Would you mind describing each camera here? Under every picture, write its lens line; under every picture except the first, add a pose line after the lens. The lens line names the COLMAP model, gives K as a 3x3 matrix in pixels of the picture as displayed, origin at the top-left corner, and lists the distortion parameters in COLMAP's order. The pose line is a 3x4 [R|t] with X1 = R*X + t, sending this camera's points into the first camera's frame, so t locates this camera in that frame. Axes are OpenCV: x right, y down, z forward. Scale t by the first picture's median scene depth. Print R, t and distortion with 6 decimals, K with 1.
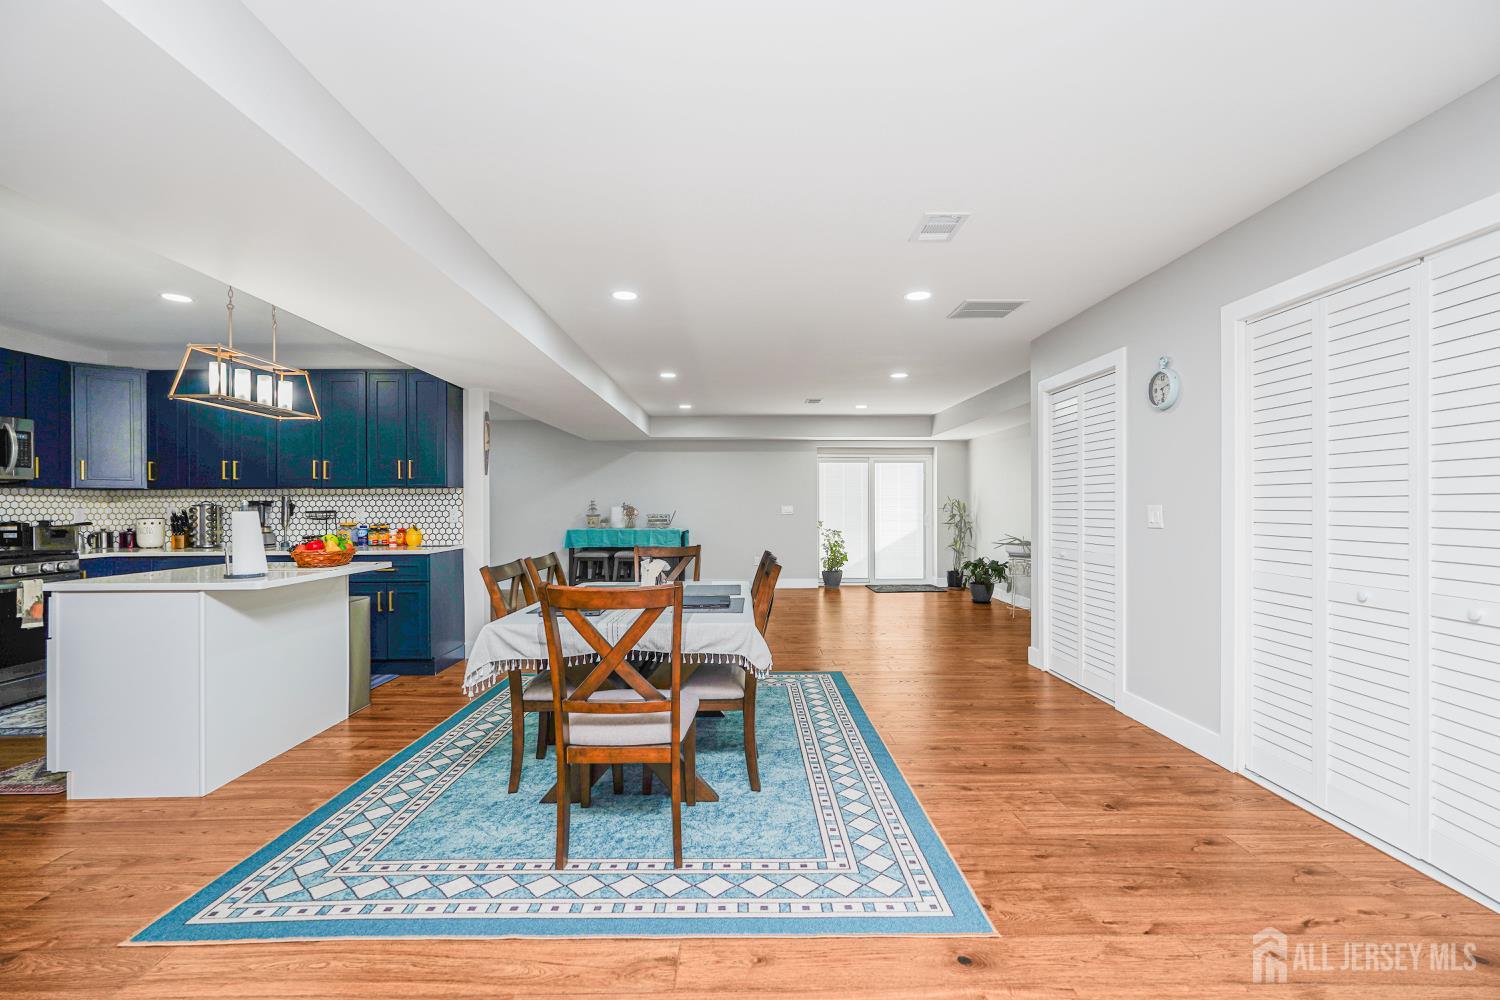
lens RADIAL K [[668.5, 0, 730.3], [0, 668.5, 506.4], [0, 0, 1]] dist [-0.007745, 0.004798]
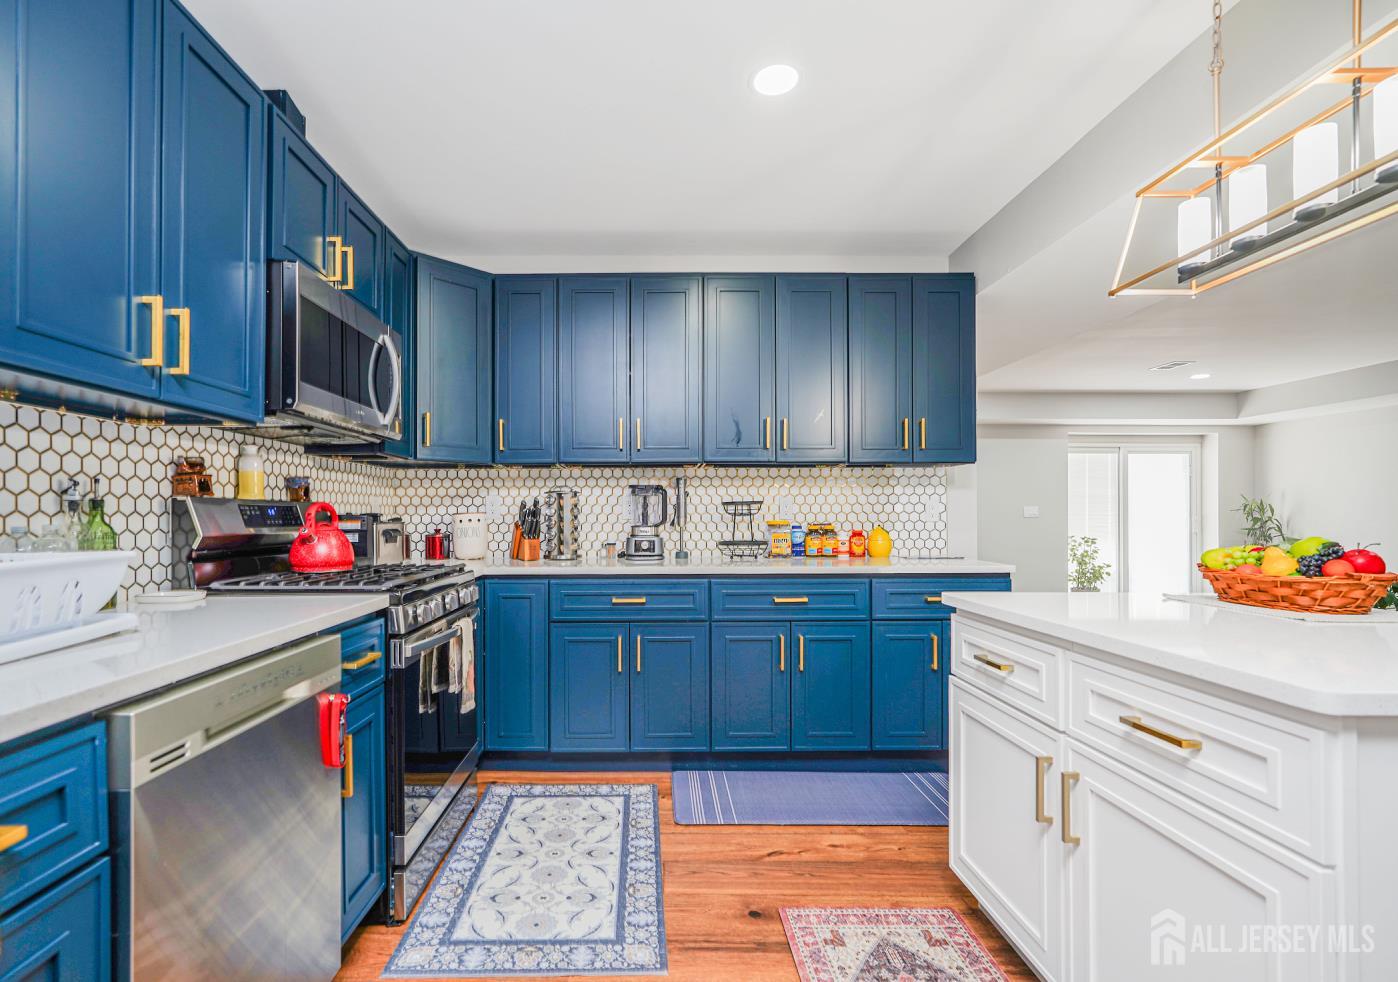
lens RADIAL K [[666.5, 0, 663.0], [0, 666.5, 513.5], [0, 0, 1]] dist [-0.005181, 0.005799]
pose [[0.999974, 0.002598, -0.006740, -0.692371], [-0.002604, 0.999996, -0.000914, 0.018462], [0.006737, 0.000931, 0.999977, 0.363362]]
